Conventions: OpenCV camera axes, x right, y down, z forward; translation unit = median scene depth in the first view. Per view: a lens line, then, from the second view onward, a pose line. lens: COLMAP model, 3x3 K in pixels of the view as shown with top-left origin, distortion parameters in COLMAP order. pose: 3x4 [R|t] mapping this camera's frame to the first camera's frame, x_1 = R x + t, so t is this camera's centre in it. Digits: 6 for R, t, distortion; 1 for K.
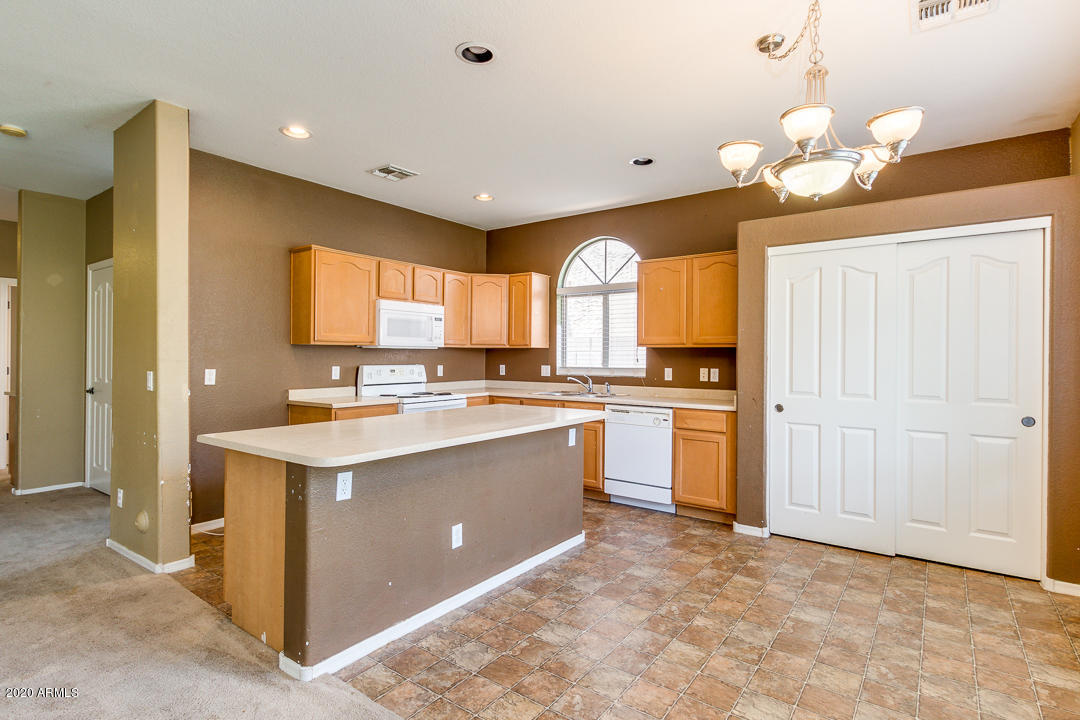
lens RADIAL K [[545.2, 0, 543.6], [0, 545.2, 319.1], [0, 0, 1]] dist [0.000573, -0.000141]
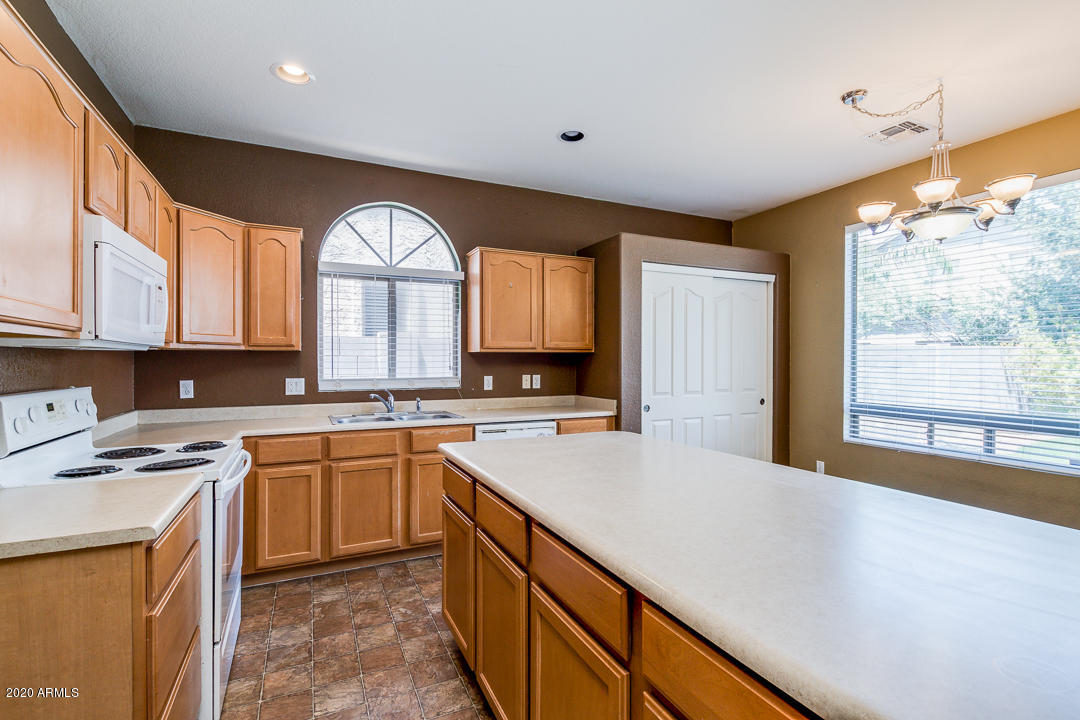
lens RADIAL K [[475.1, 0, 540.0], [0, 475.1, 360.0], [0, 0, 1]] dist [-0.010571, -0.000084]
pose [[0.494460, -0.004347, 0.869189, -0.375464], [-0.054685, 0.997851, 0.036100, 0.029748], [-0.867478, -0.065382, 0.493160, 0.517727]]
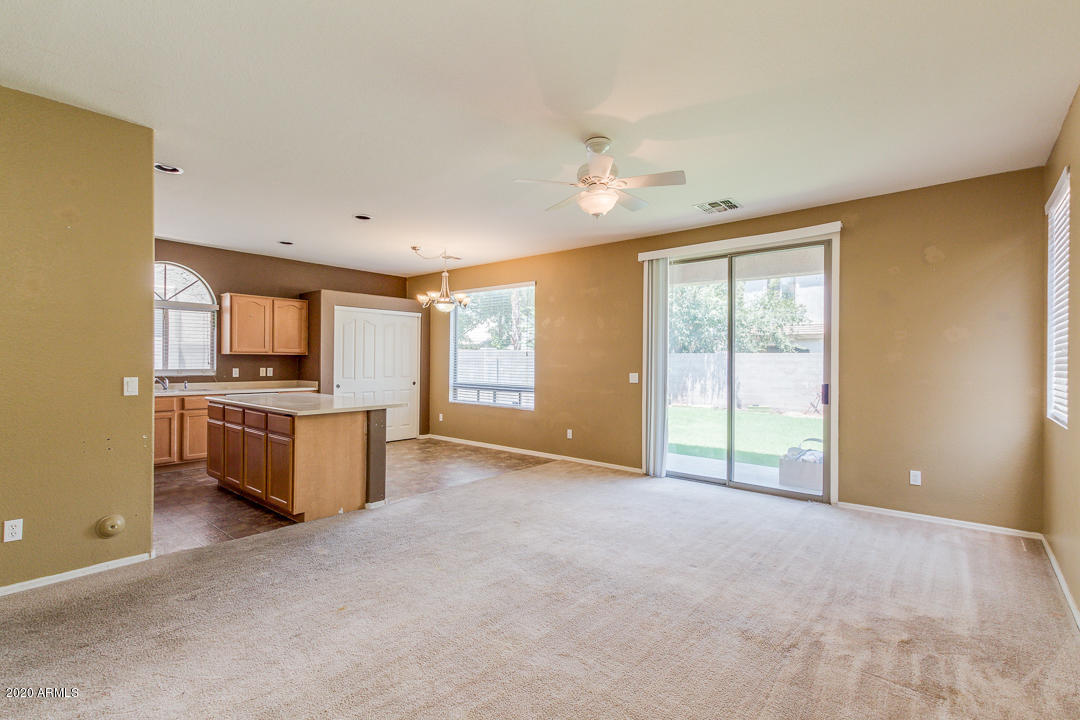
lens RADIAL K [[475.1, 0, 540.0], [0, 475.1, 360.0], [0, 0, 1]] dist [-0.010571, -0.000084]
pose [[0.076729, -0.004806, 0.997040, -0.913894], [-0.073551, 0.997237, 0.010467, -0.005481], [-0.994335, -0.074136, 0.076163, 0.090547]]
